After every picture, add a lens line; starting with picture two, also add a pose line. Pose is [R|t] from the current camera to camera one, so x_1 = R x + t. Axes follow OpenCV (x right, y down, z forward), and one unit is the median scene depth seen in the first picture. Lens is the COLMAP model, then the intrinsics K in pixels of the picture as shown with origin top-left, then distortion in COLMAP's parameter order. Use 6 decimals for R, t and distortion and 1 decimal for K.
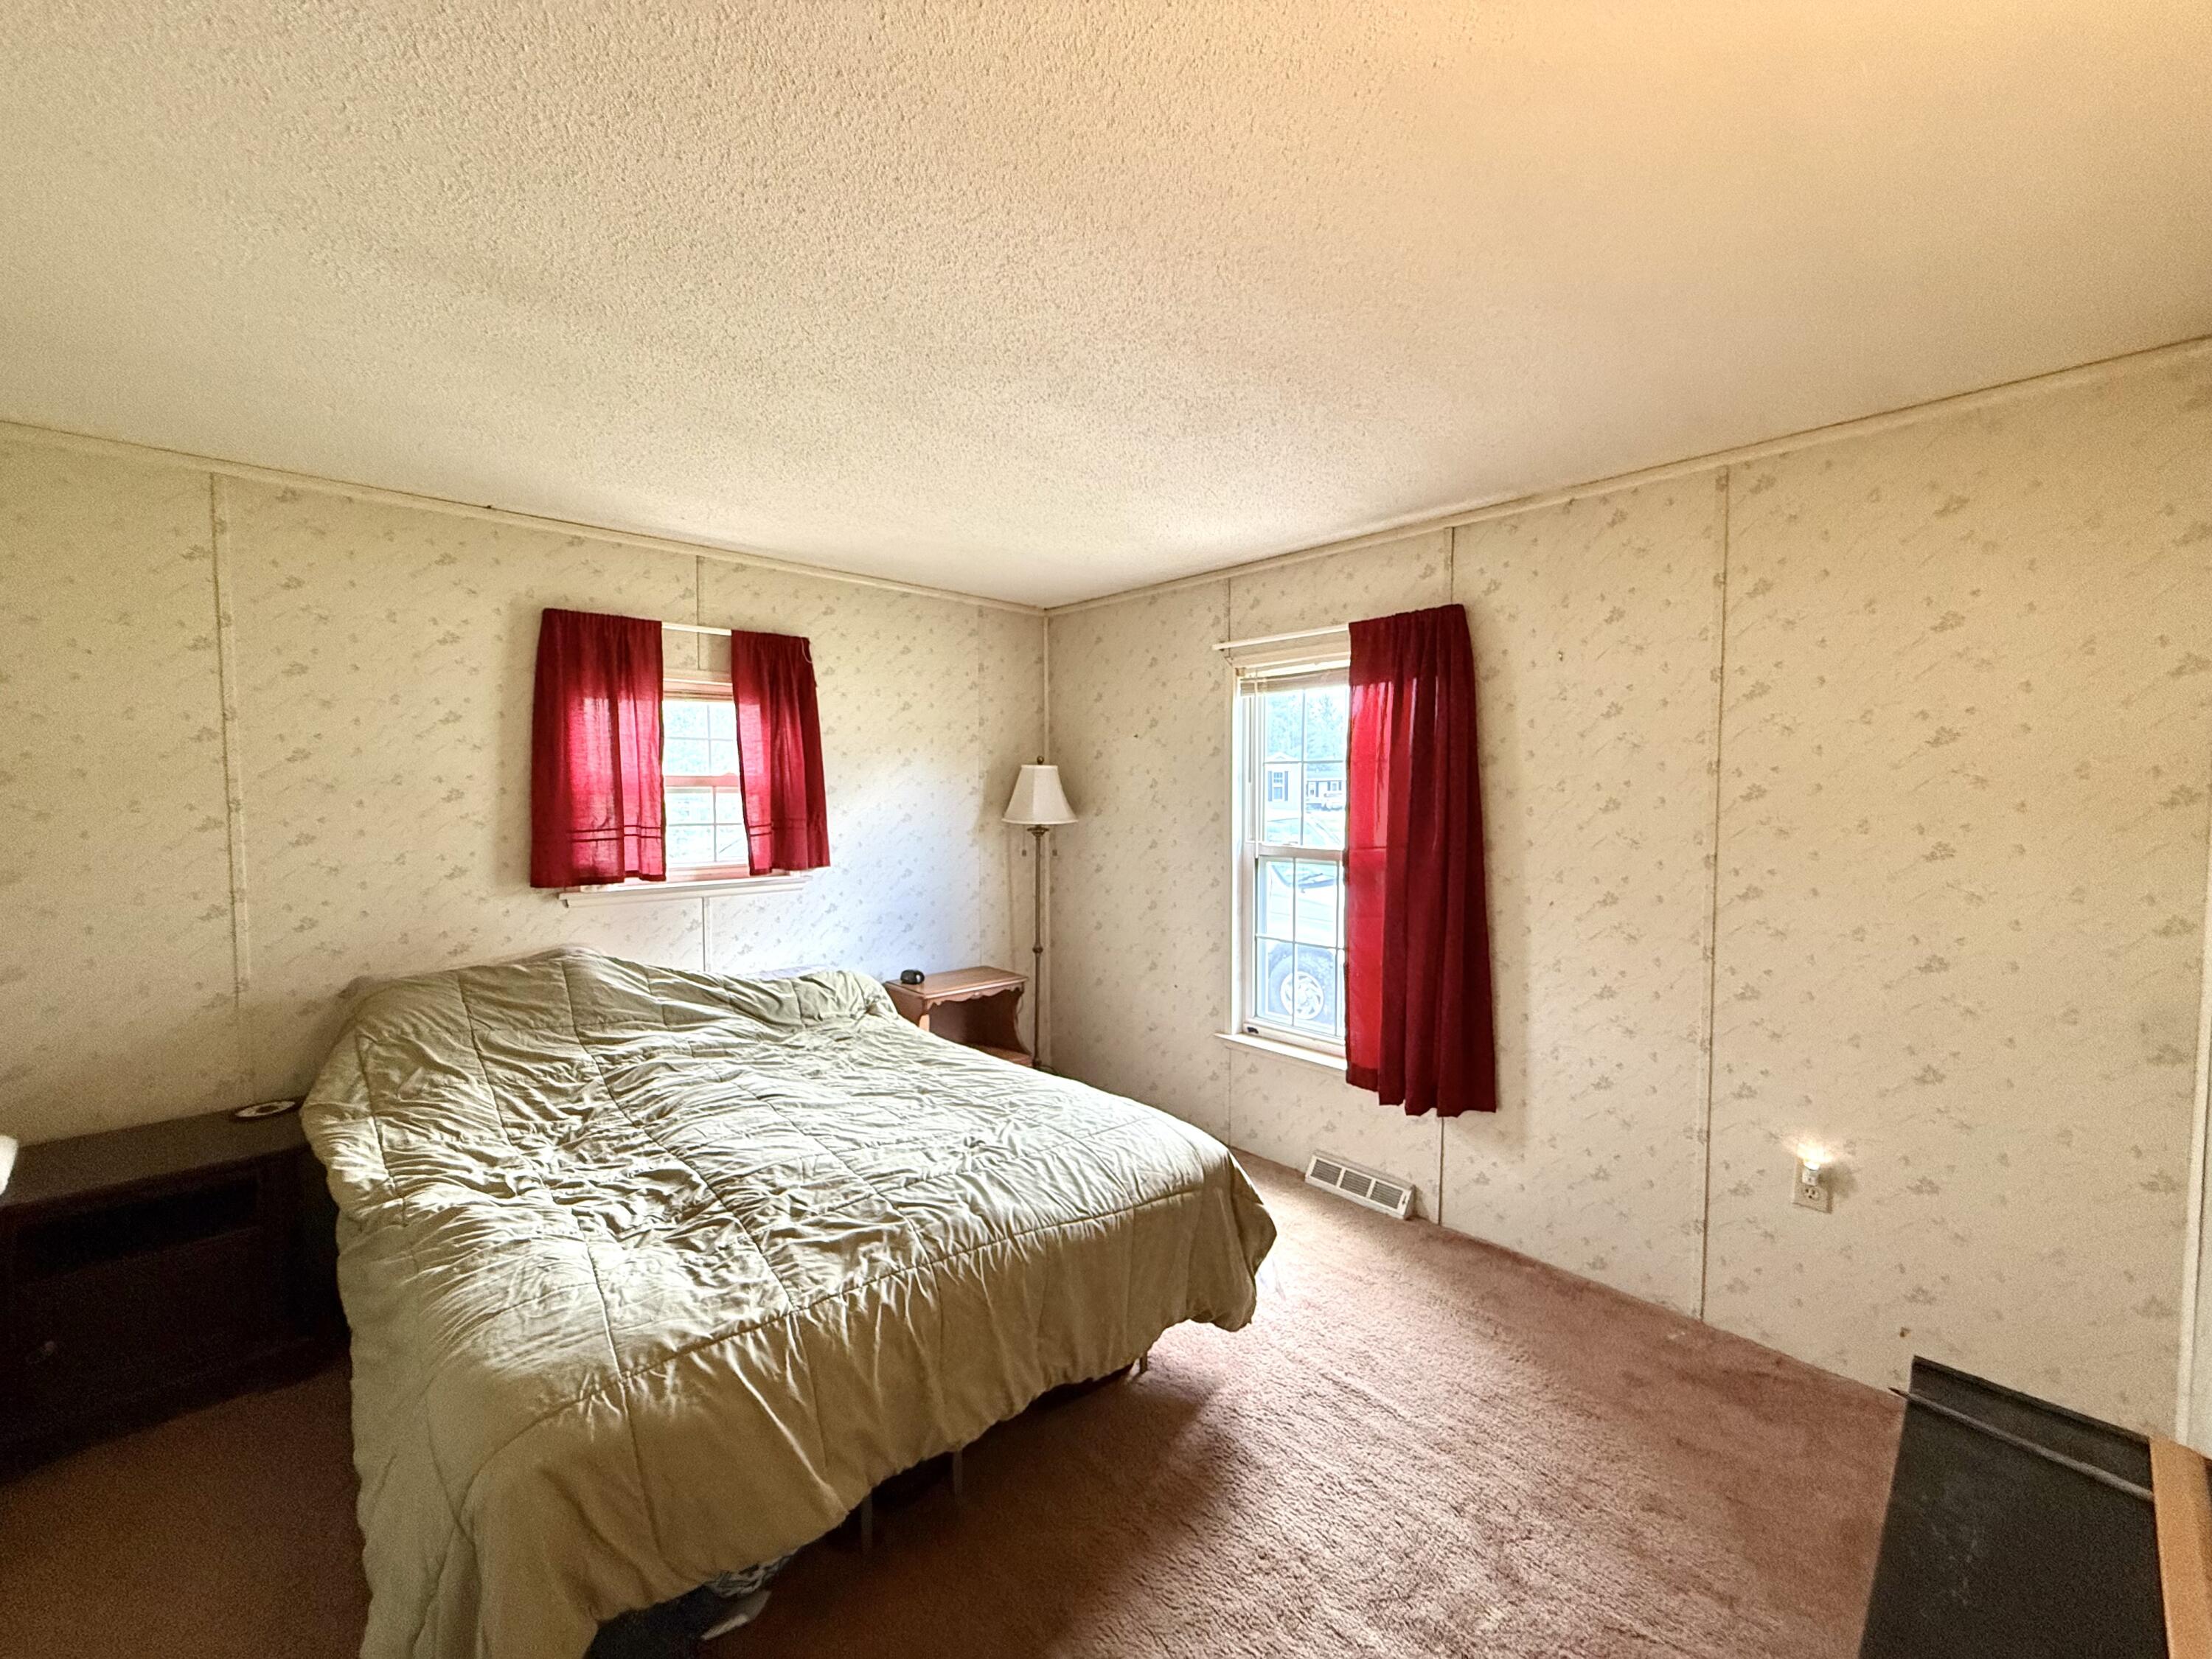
lens RADIAL K [[881.6, 0, 1099.9], [0, 881.6, 828.2], [0, 0, 1]] dist [-0.000980, 0.000109]
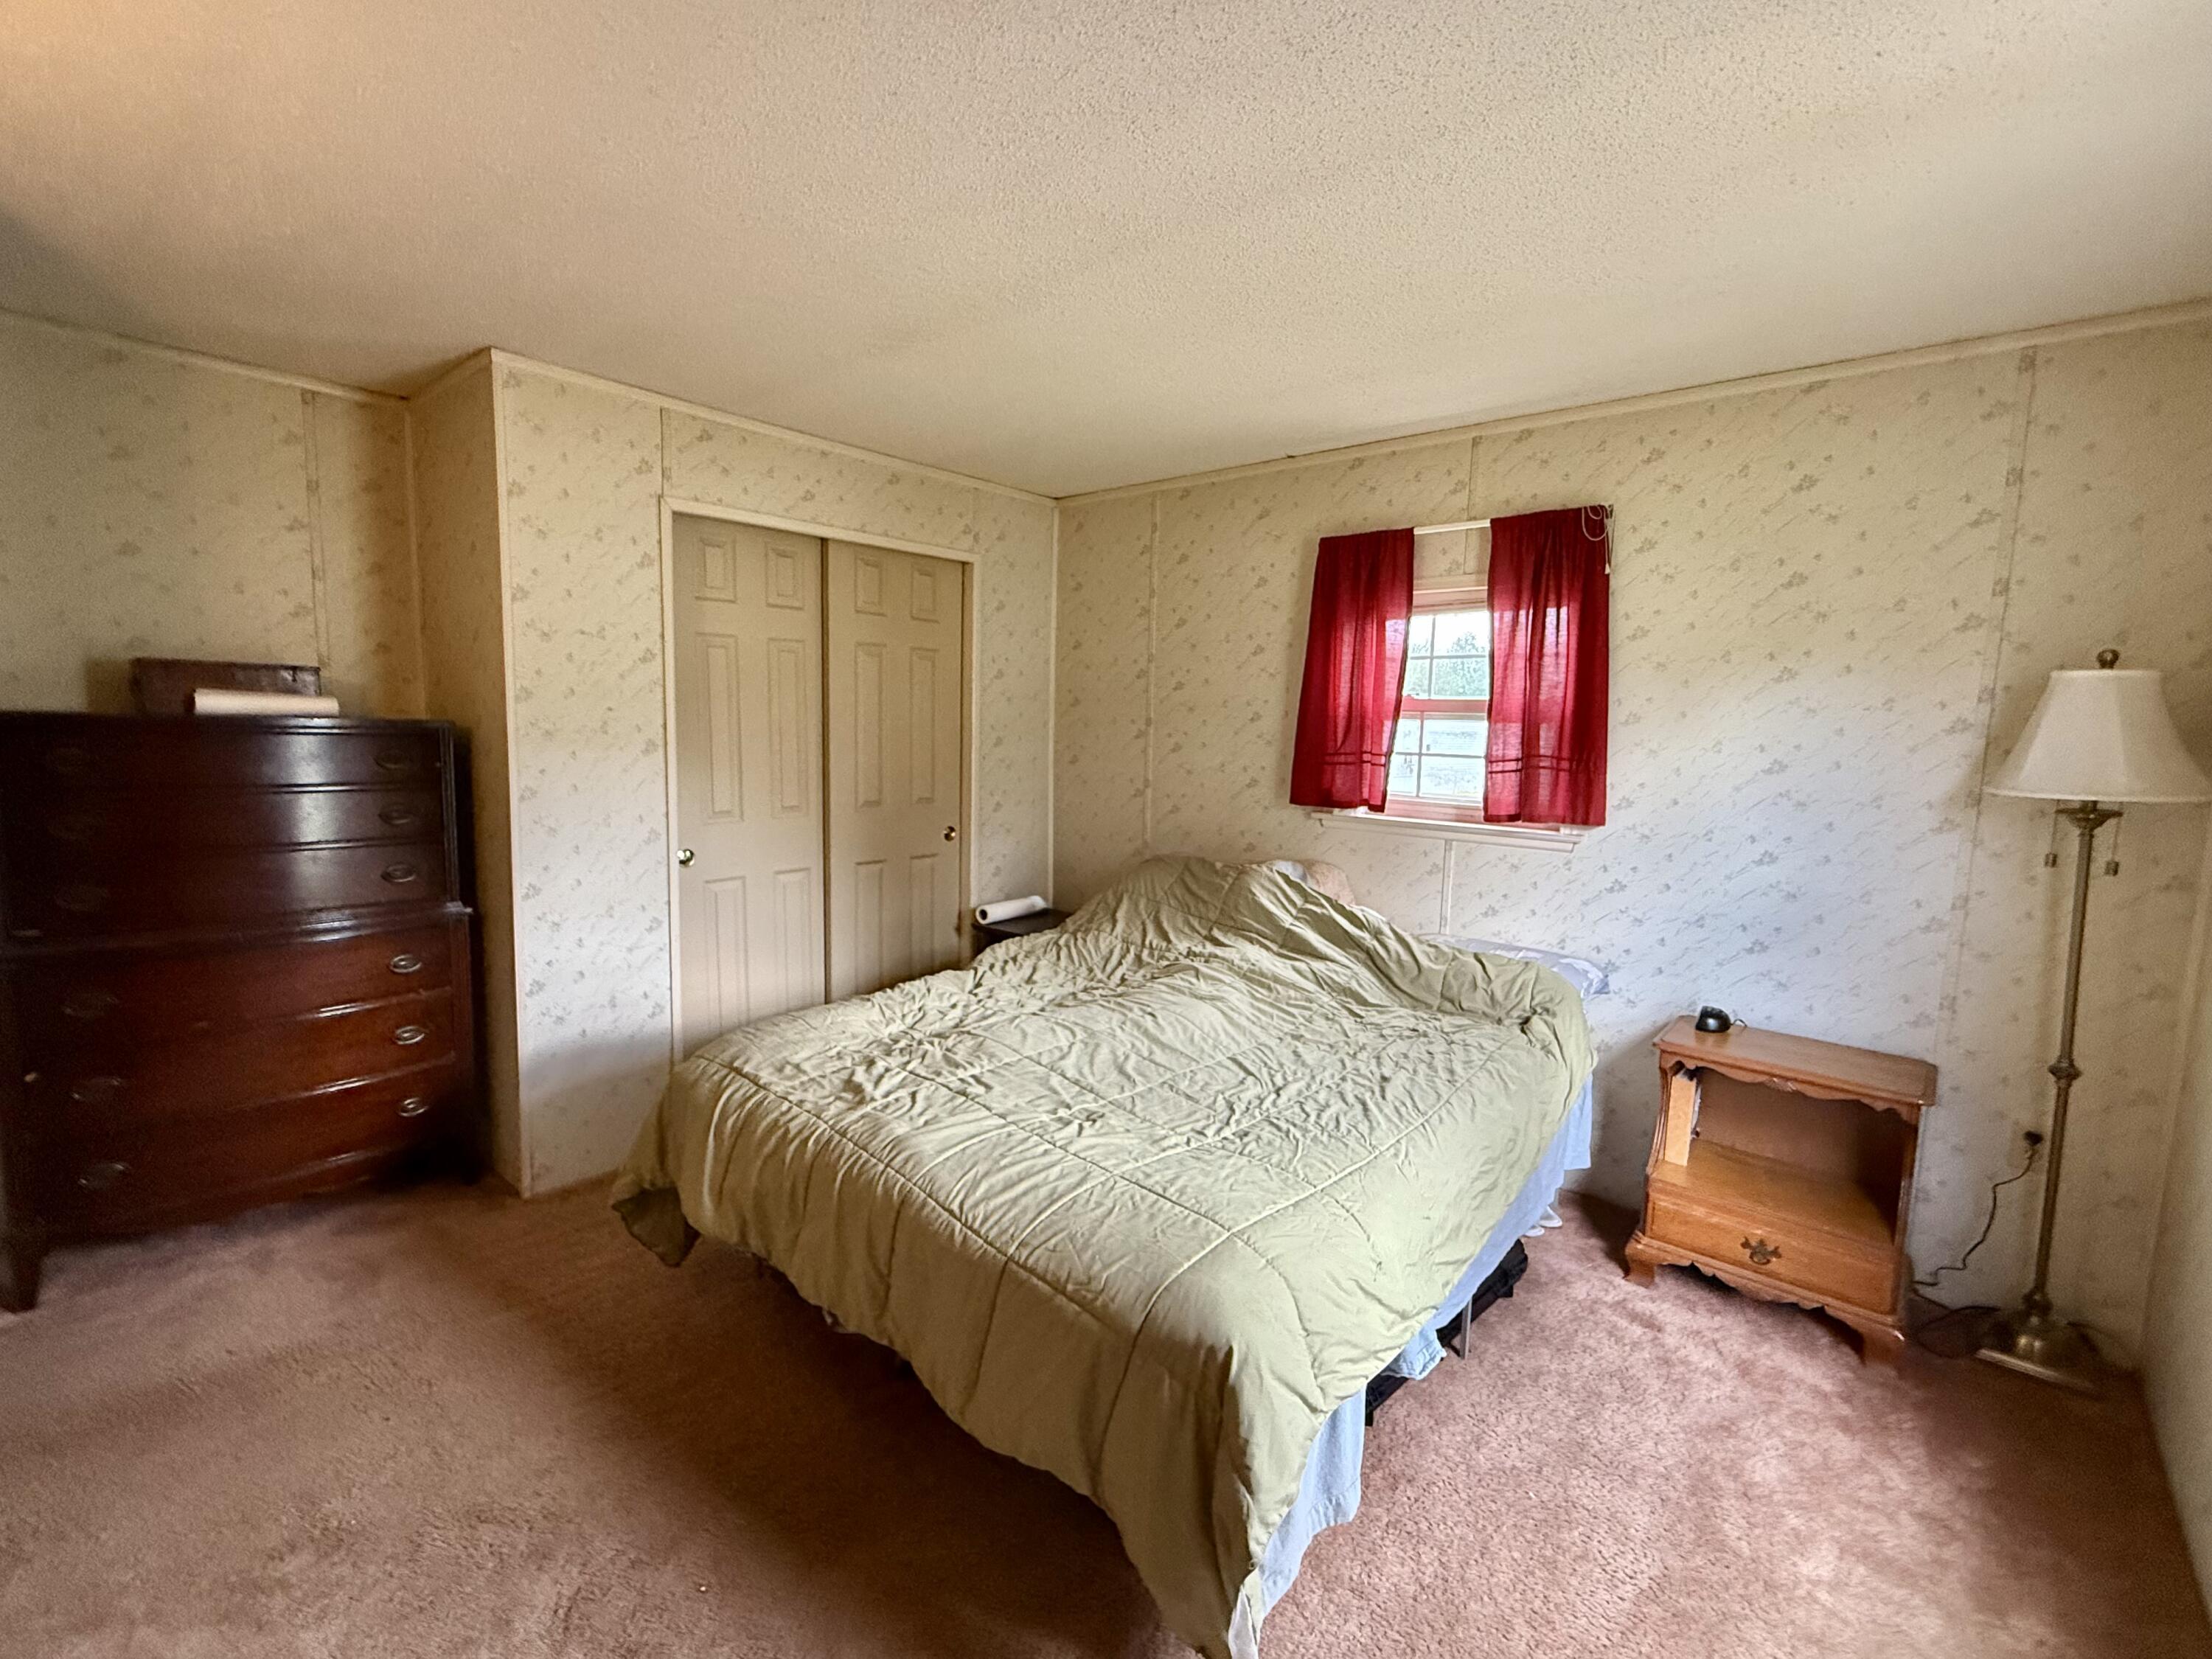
lens RADIAL K [[980.0, 0, 1106.0], [0, 980.0, 829.5], [0, 0, 1]] dist [0.000129, -0.000195]
pose [[0.114148, 0.112731, -0.987047, 0.498276], [-0.068439, 0.992073, 0.105390, -0.011312], [0.991104, 0.055523, 0.120958, 0.585722]]
